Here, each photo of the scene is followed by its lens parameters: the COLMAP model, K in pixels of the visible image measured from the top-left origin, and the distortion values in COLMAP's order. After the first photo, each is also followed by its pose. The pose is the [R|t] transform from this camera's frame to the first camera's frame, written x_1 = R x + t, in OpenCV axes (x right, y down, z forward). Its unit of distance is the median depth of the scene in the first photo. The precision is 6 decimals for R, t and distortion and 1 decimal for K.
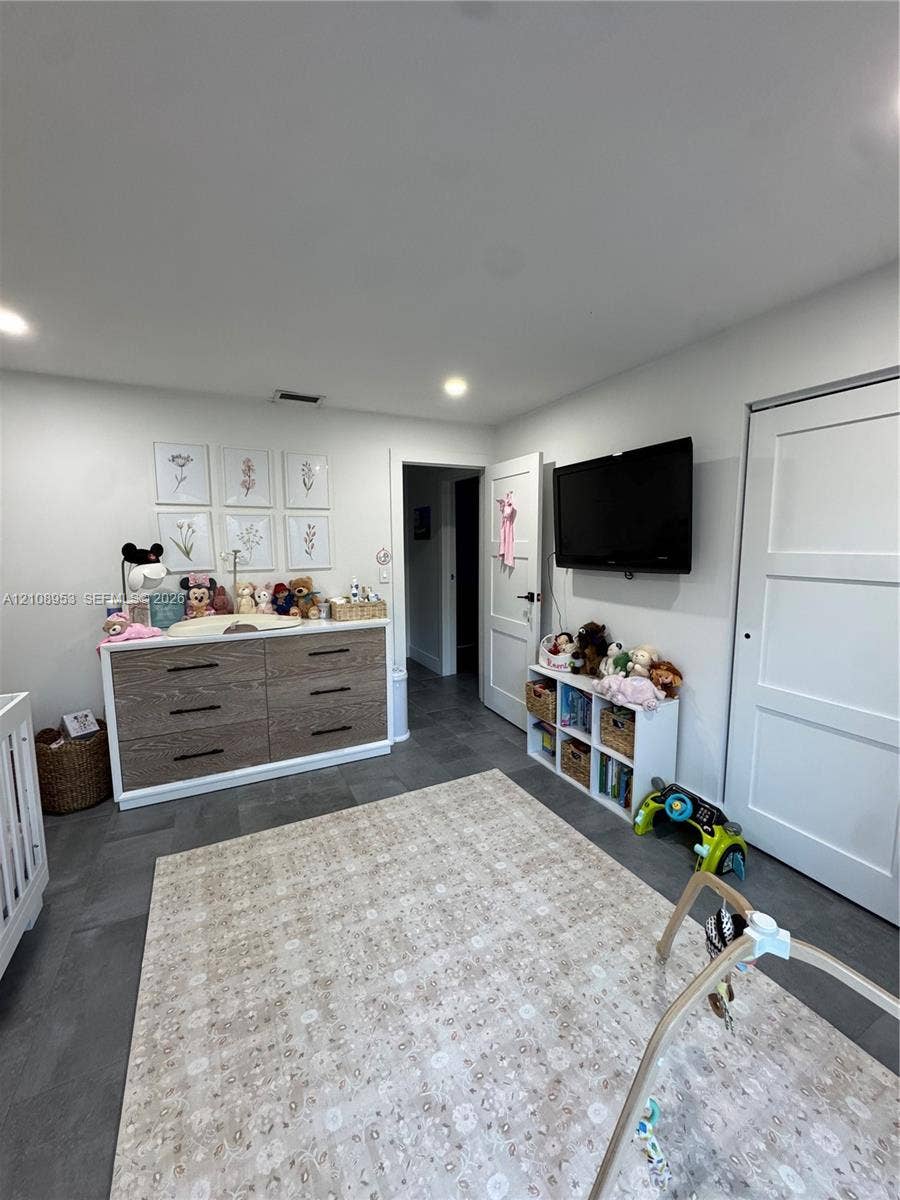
lens RADIAL K [[479.2, 0, 450.6], [0, 479.2, 599.1], [0, 0, 1]] dist [-0.002437, 0.000369]
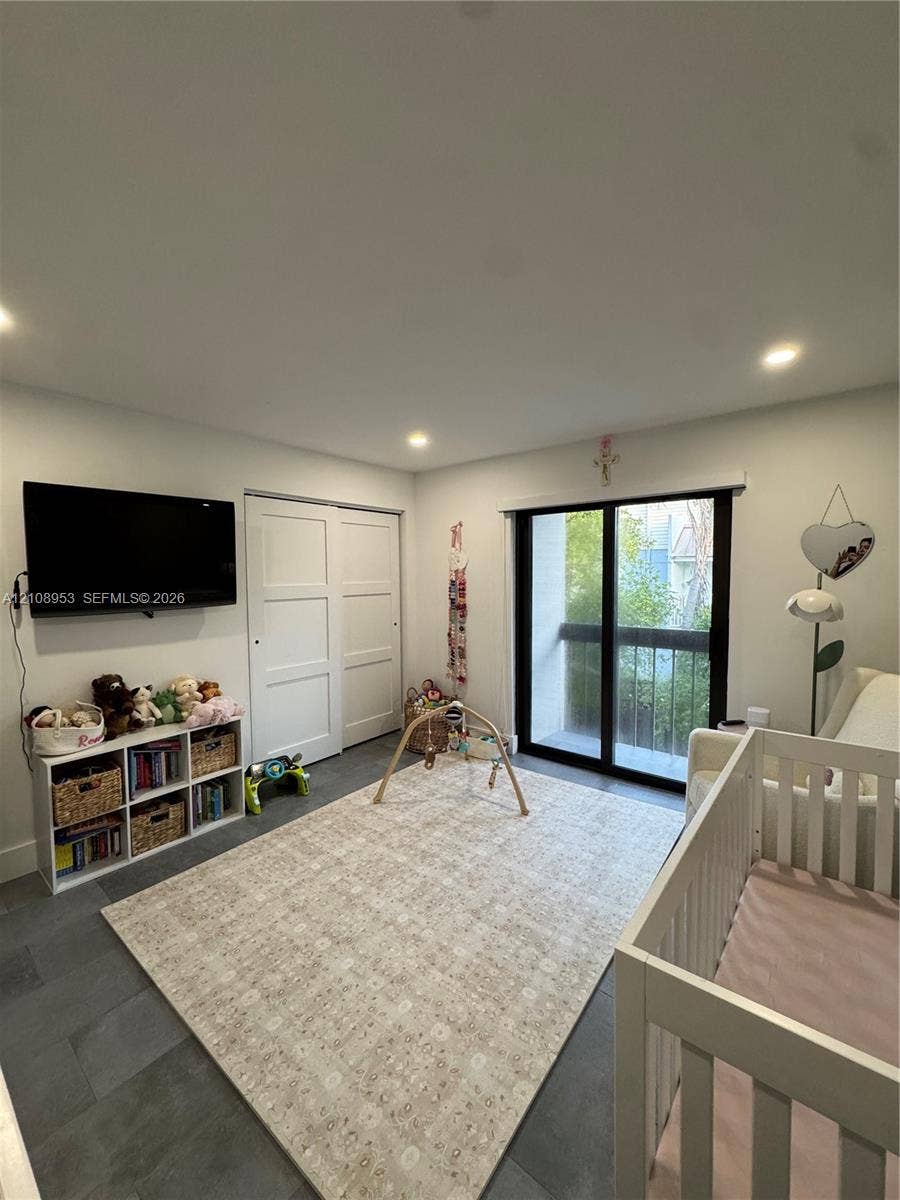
lens RADIAL K [[479.2, 0, 450.6], [0, 479.2, 599.1], [0, 0, 1]] dist [-0.002437, 0.000369]
pose [[-0.414632, -0.036239, 0.909267, -1.050858], [0.124478, 0.987555, 0.096122, -0.131777], [-0.901435, 0.153039, -0.404961, 1.105957]]
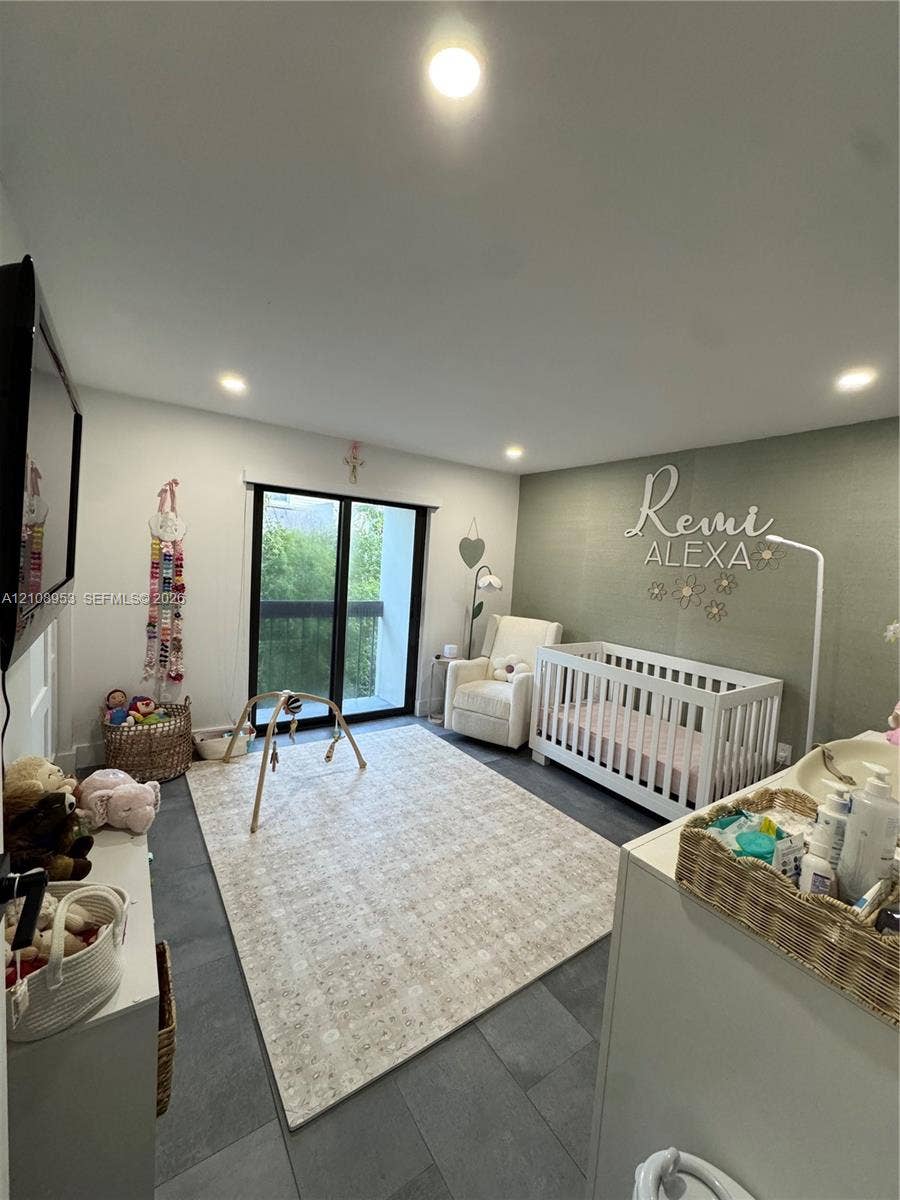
lens RADIAL K [[479.2, 0, 450.6], [0, 479.2, 599.1], [0, 0, 1]] dist [-0.002437, 0.000369]
pose [[-0.989753, -0.045358, -0.135396, 0.055586], [-0.072882, 0.975864, 0.205858, -0.258694], [0.122791, 0.213616, -0.969170, 1.919651]]
